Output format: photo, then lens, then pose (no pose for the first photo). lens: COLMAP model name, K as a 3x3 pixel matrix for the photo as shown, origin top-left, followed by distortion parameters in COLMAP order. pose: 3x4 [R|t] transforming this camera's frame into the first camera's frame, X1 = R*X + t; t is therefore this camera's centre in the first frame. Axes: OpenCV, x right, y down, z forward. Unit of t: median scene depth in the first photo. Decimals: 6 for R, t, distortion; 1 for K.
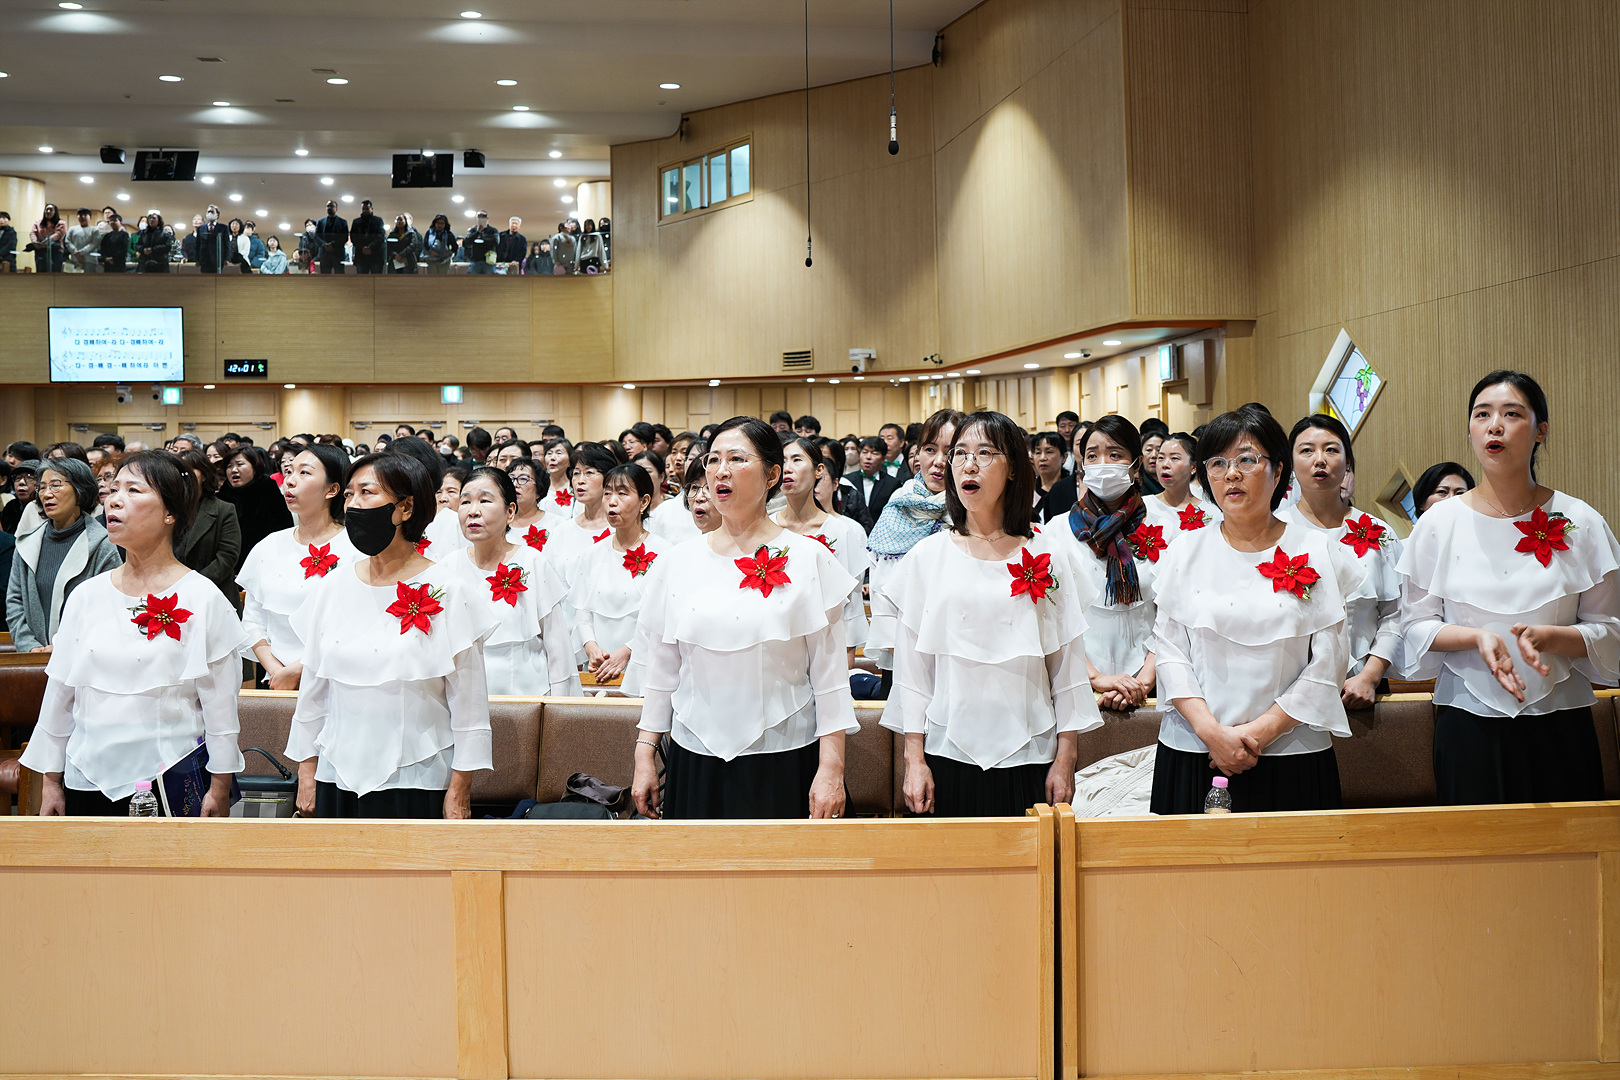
lens RADIAL K [[1387.3, 0, 865.7], [0, 1387.3, 447.2], [0, 0, 1]] dist [-0.083752, 0.028501]
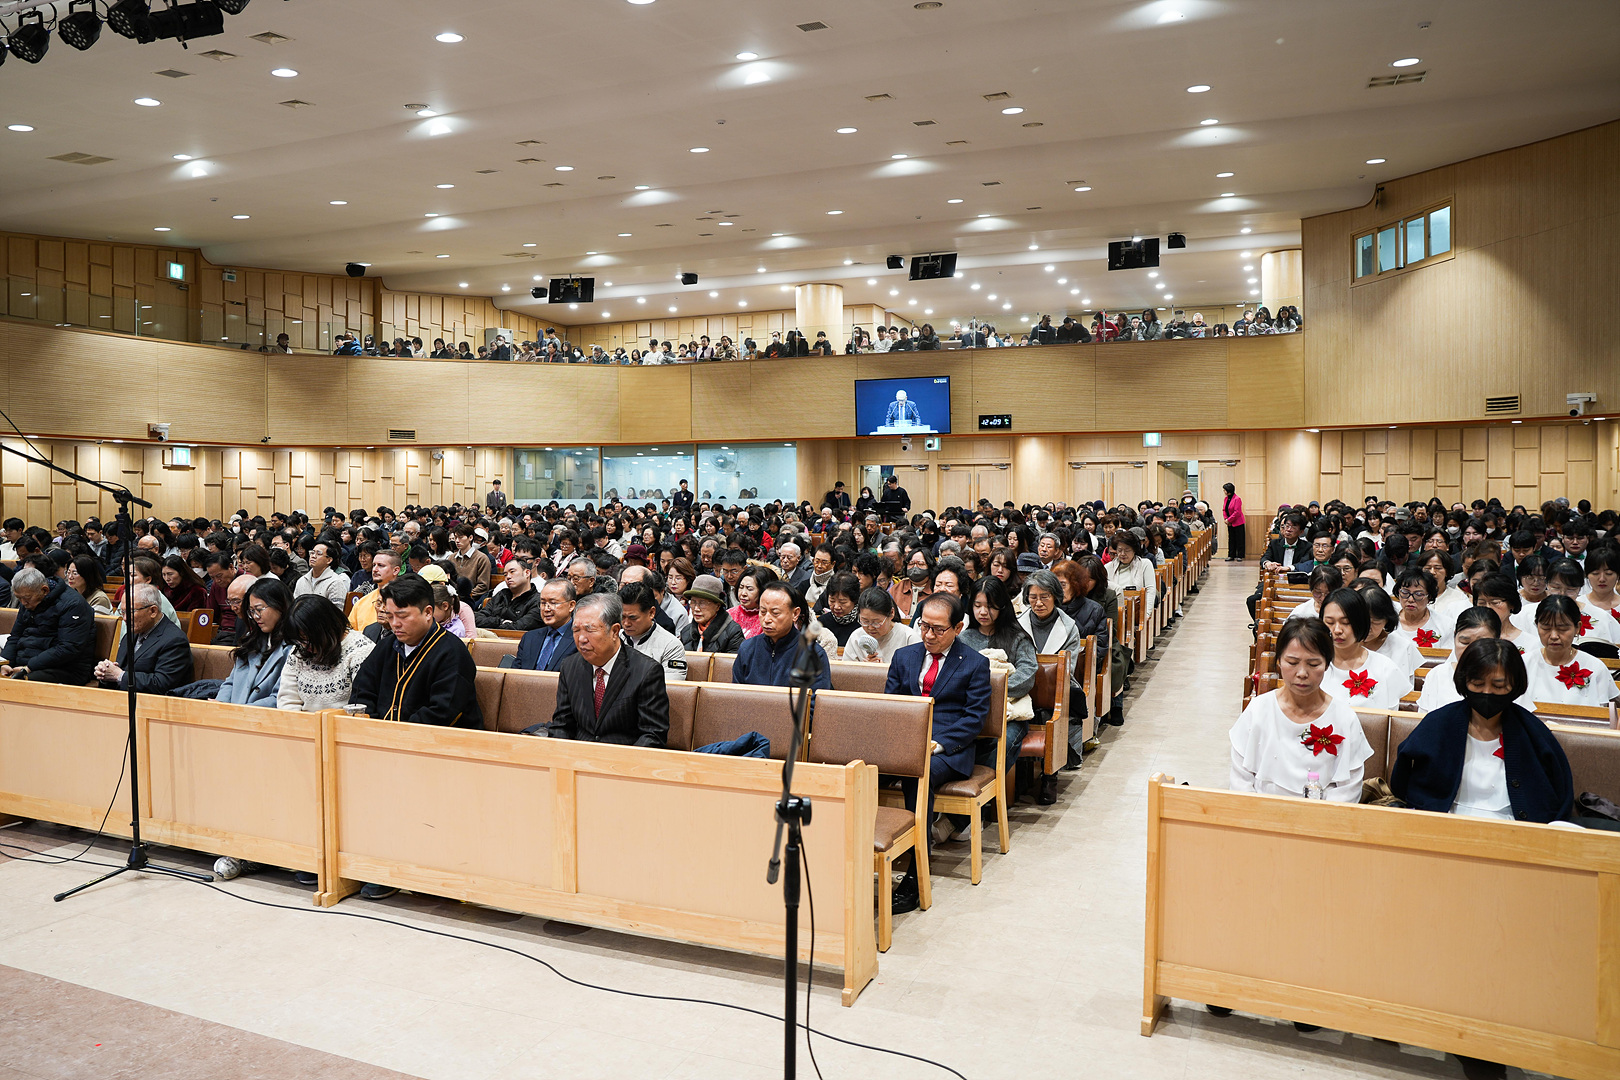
lens RADIAL K [[1167.8, 0, 781.1], [0, 1167.8, 533.3], [0, 0, 1]] dist [-0.118086, 0.084787]
pose [[0.855906, 0.020380, -0.516729, -0.139983], [0.004960, 0.998854, 0.047610, -0.015028], [0.517107, -0.043313, 0.854824, -0.075082]]
